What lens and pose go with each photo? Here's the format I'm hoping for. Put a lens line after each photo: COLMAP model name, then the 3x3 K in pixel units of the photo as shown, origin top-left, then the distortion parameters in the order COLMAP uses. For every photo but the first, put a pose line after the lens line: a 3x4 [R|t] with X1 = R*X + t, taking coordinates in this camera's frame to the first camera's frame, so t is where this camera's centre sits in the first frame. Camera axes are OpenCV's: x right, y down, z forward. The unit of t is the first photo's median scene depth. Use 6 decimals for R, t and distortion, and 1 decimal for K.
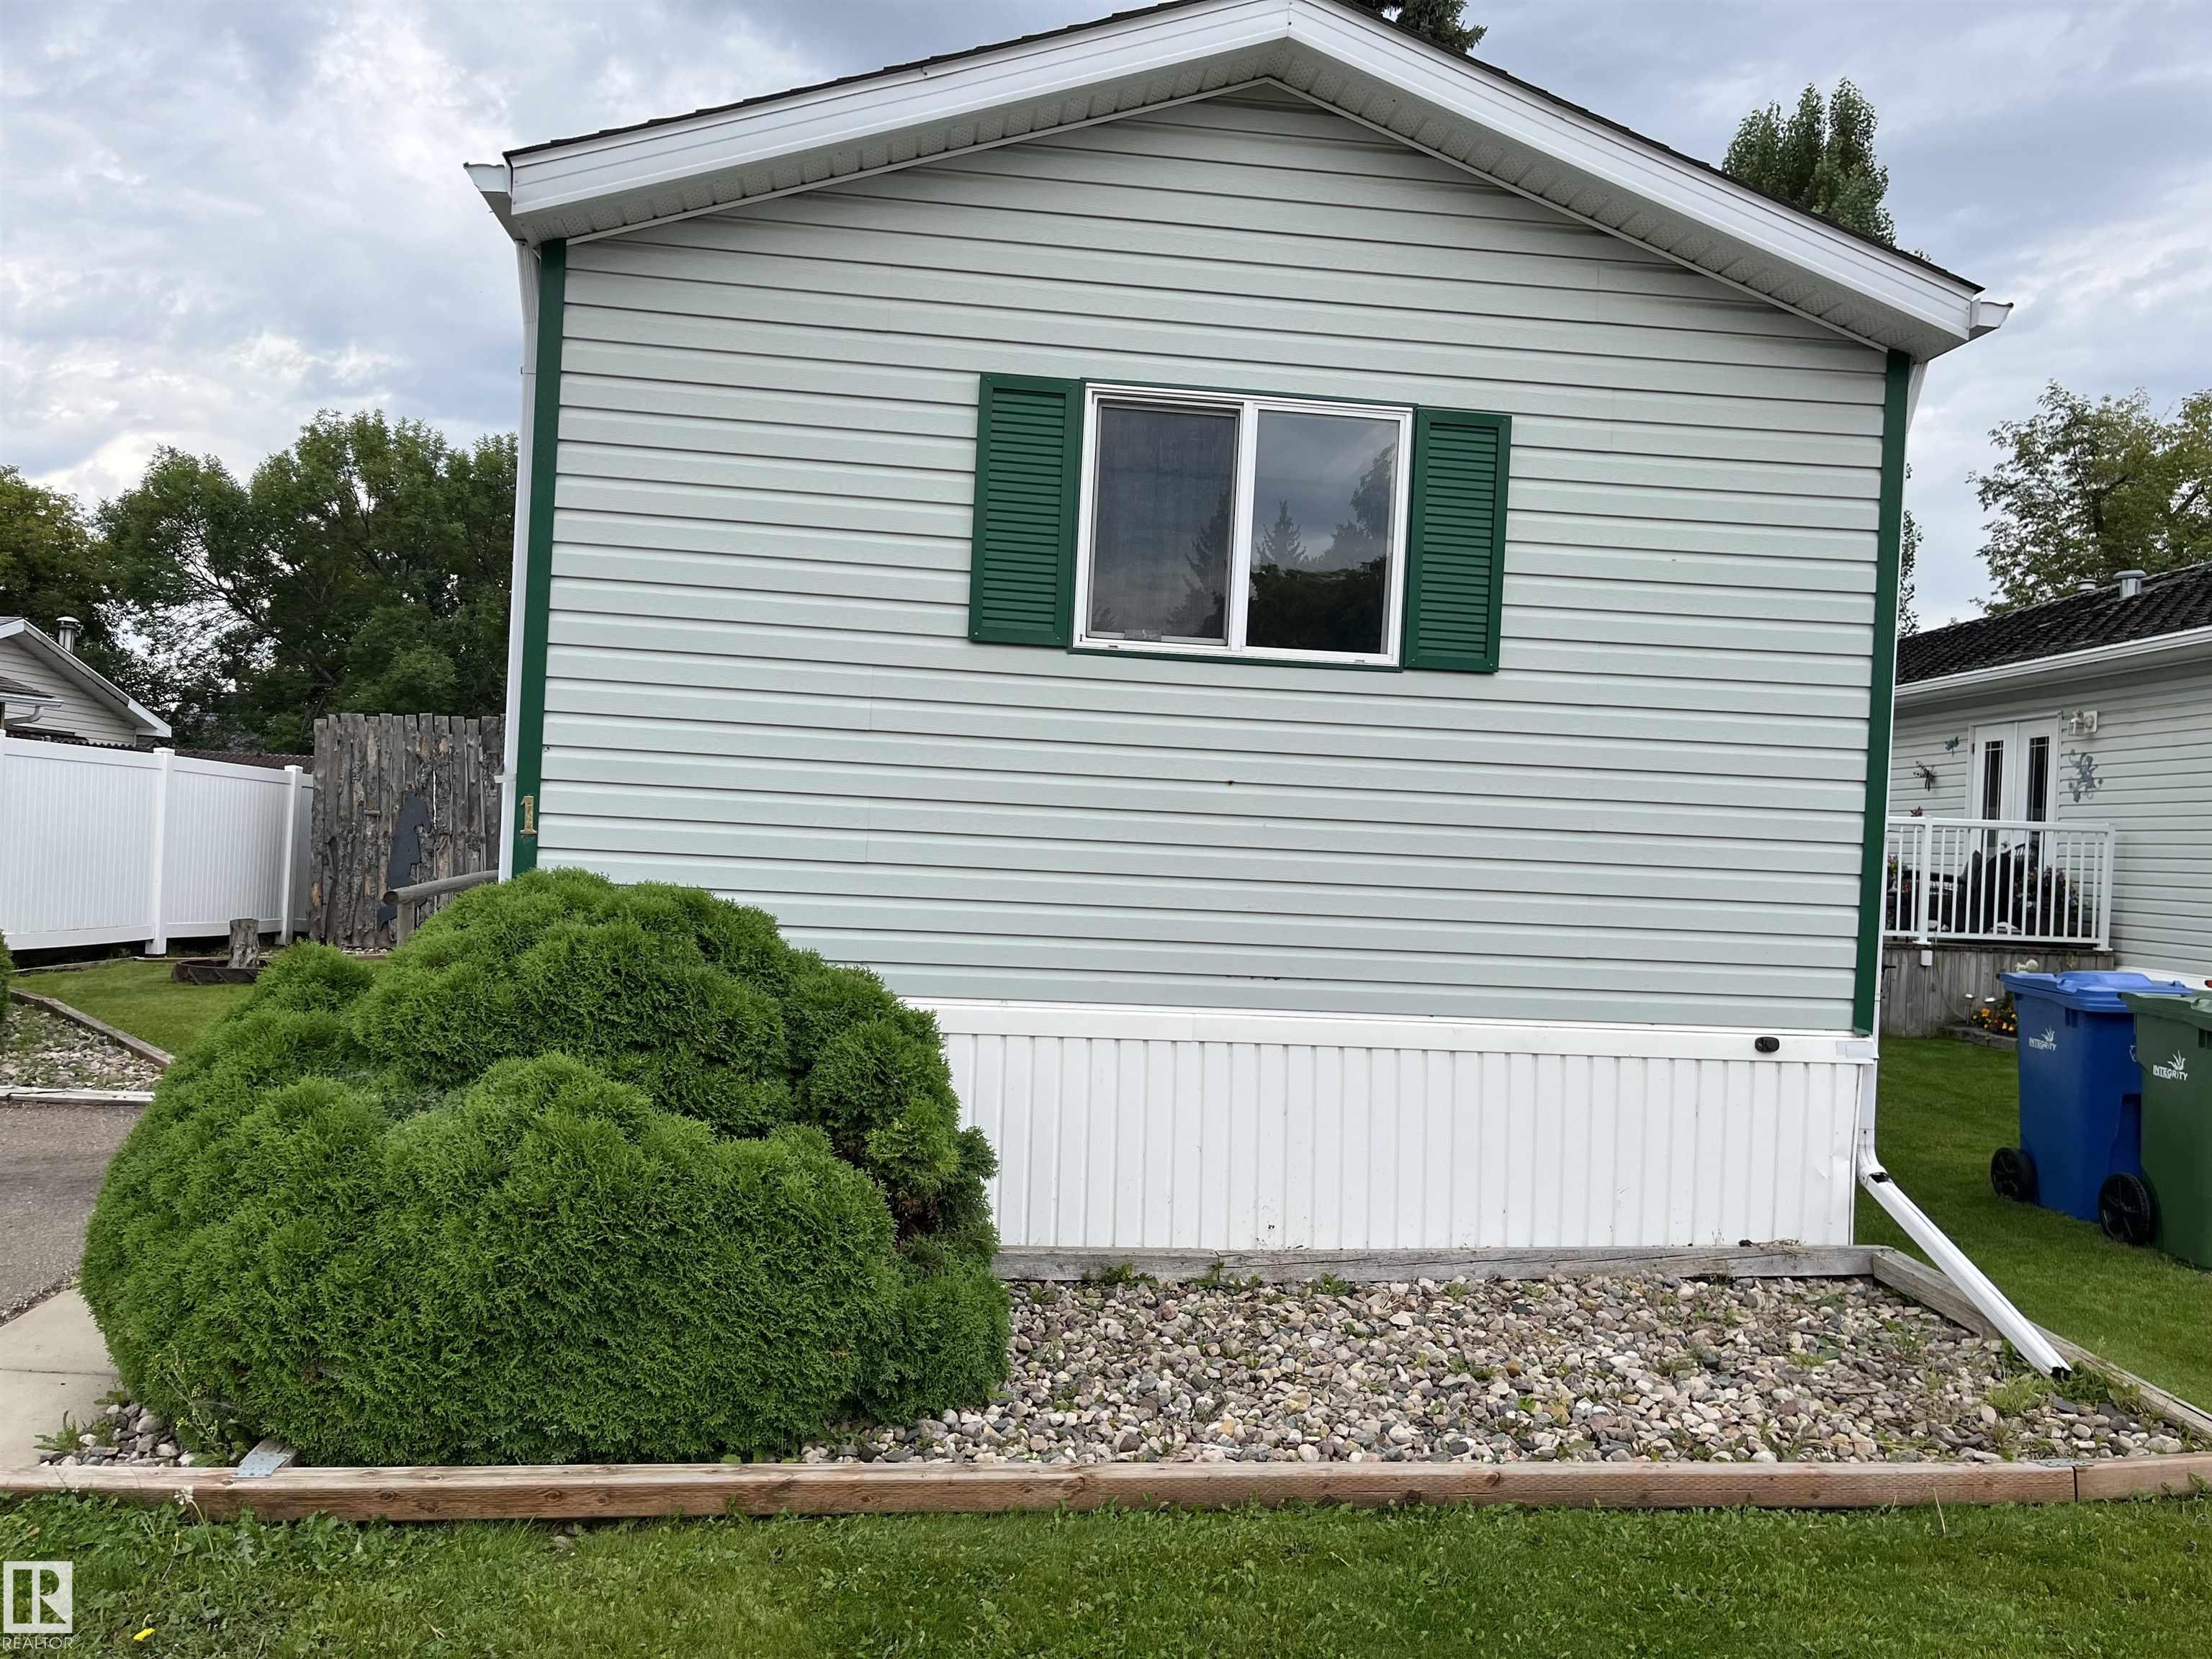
lens RADIAL K [[1677.4, 0, 1125.1], [0, 1677.4, 861.7], [0, 0, 1]] dist [0.060288, -0.073559]
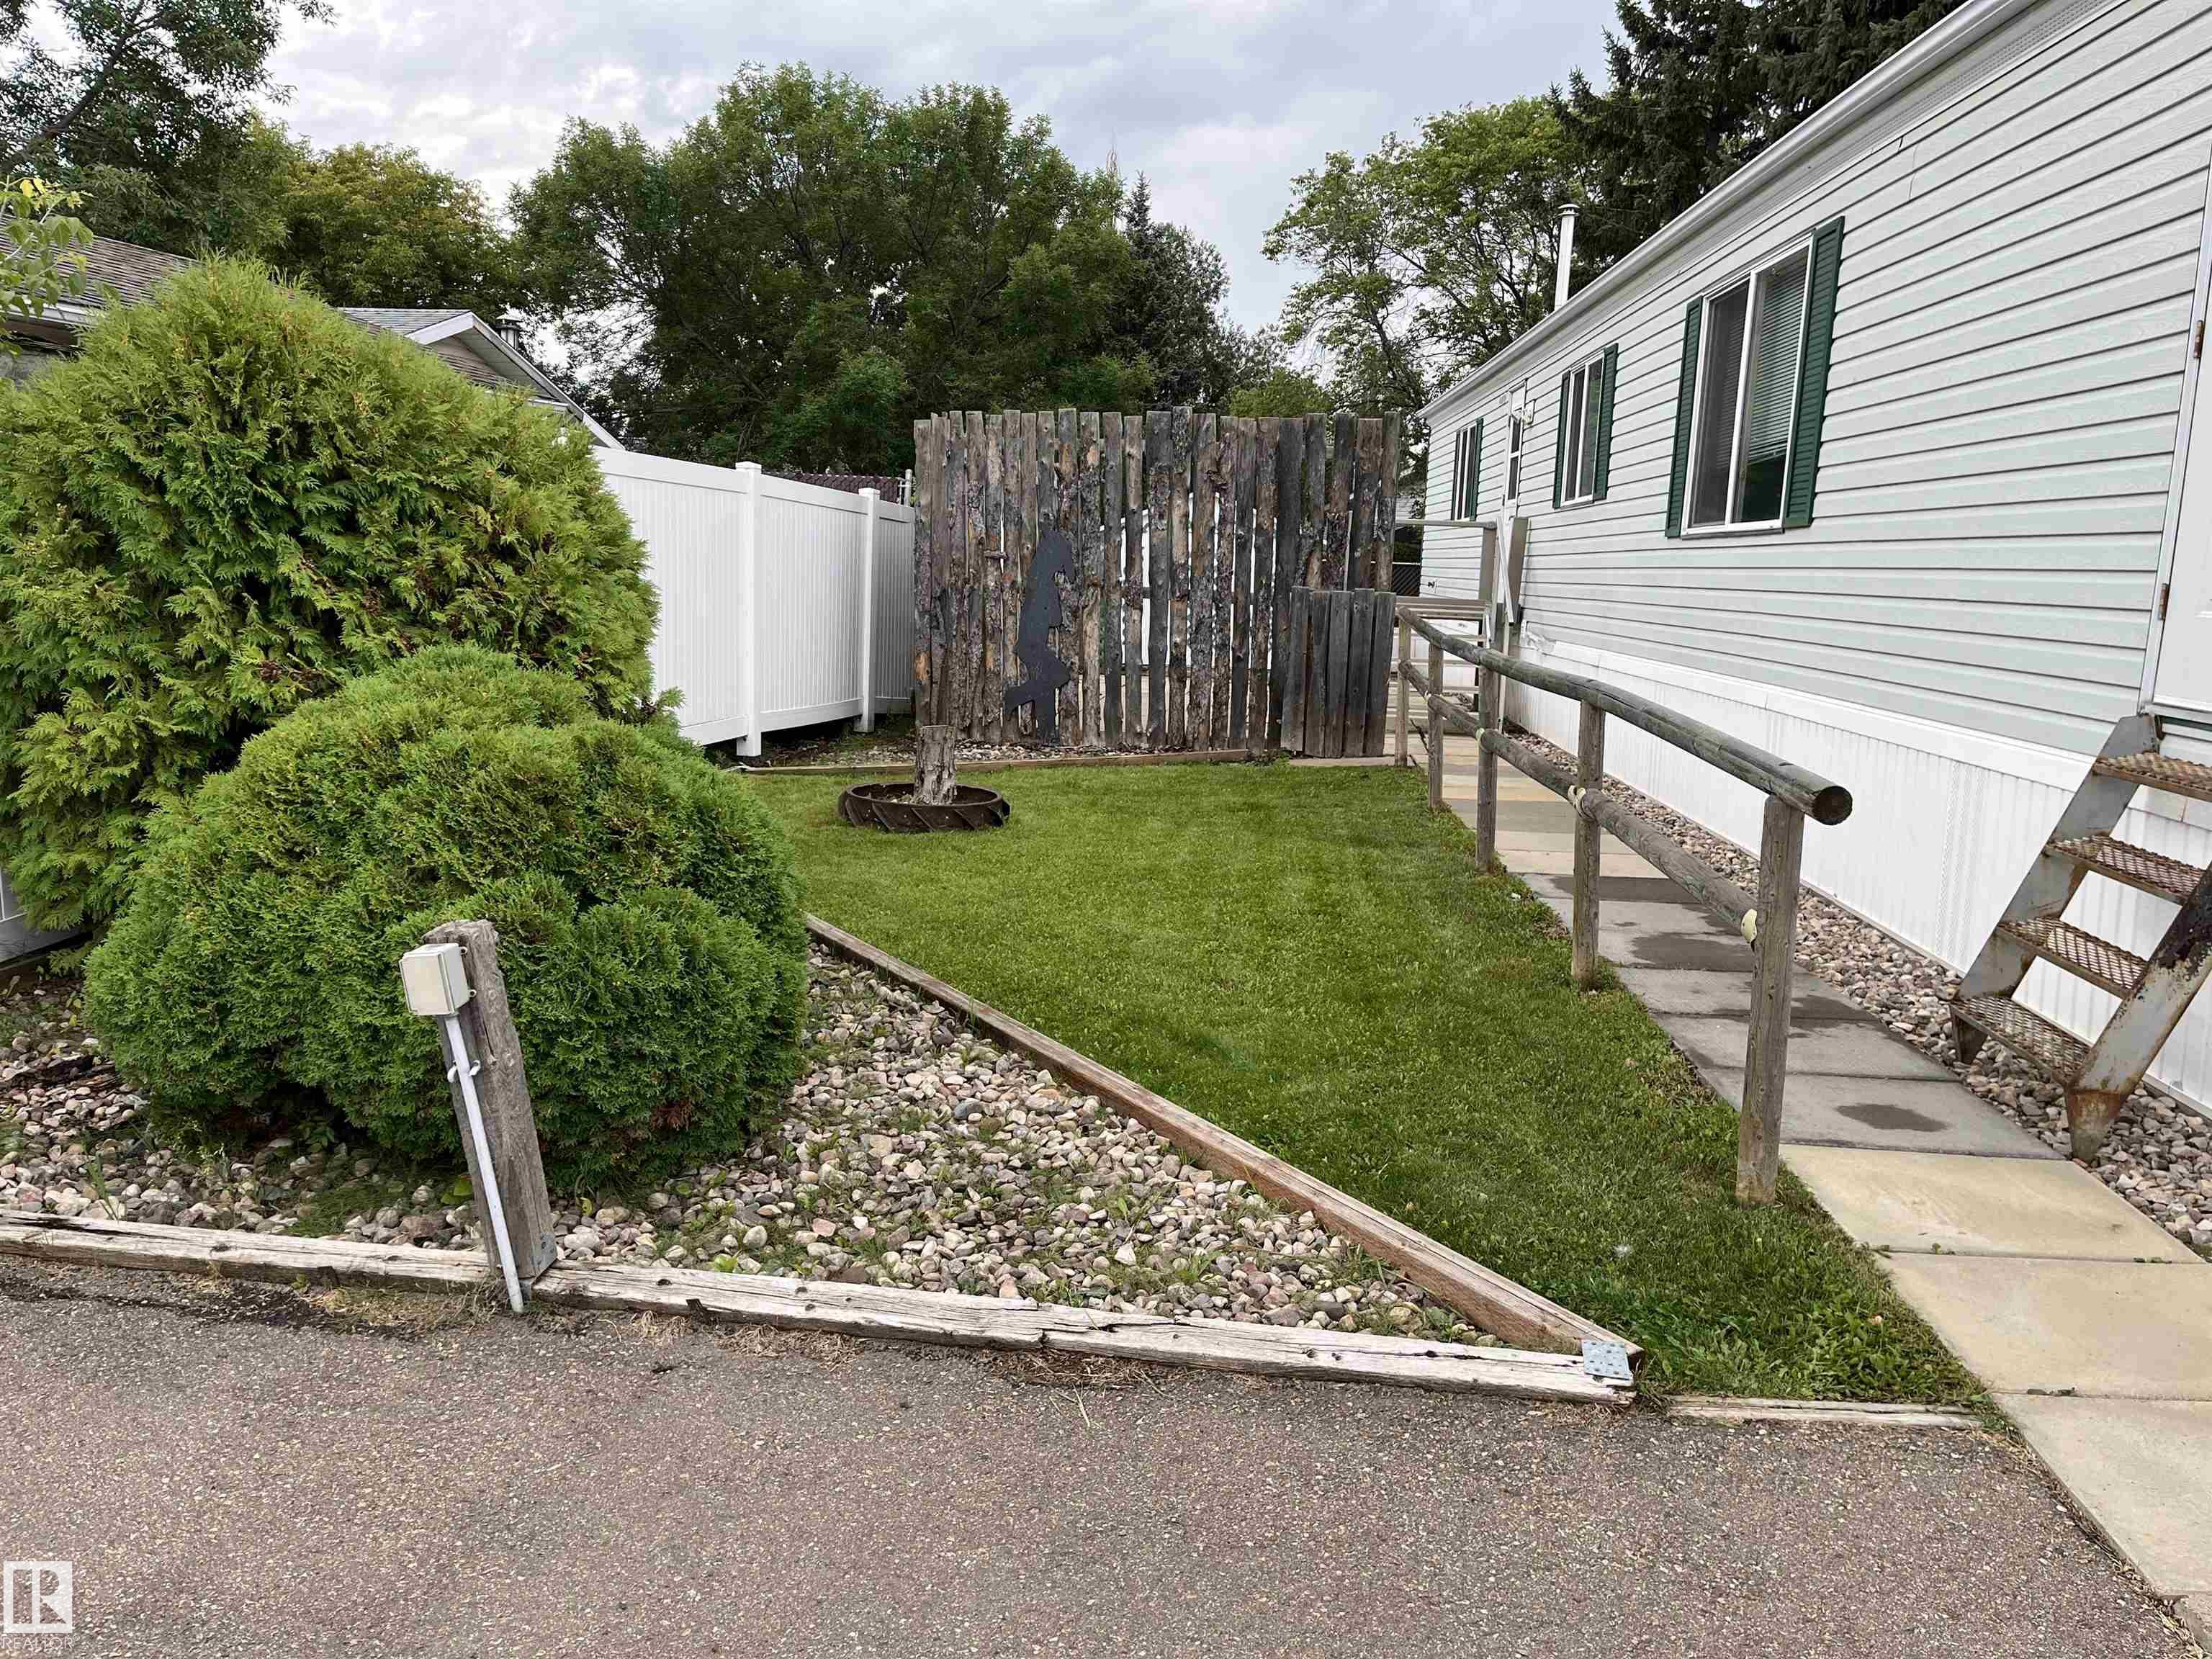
lens RADIAL K [[1677.4, 0, 1135.1], [0, 1677.4, 873.9], [0, 0, 1]] dist [0.060288, -0.073559]
pose [[0.985272, 0.025321, -0.169109, -0.788613], [0.003202, 0.986070, 0.166299, -0.041312], [0.170965, -0.164391, 0.971466, 0.888931]]
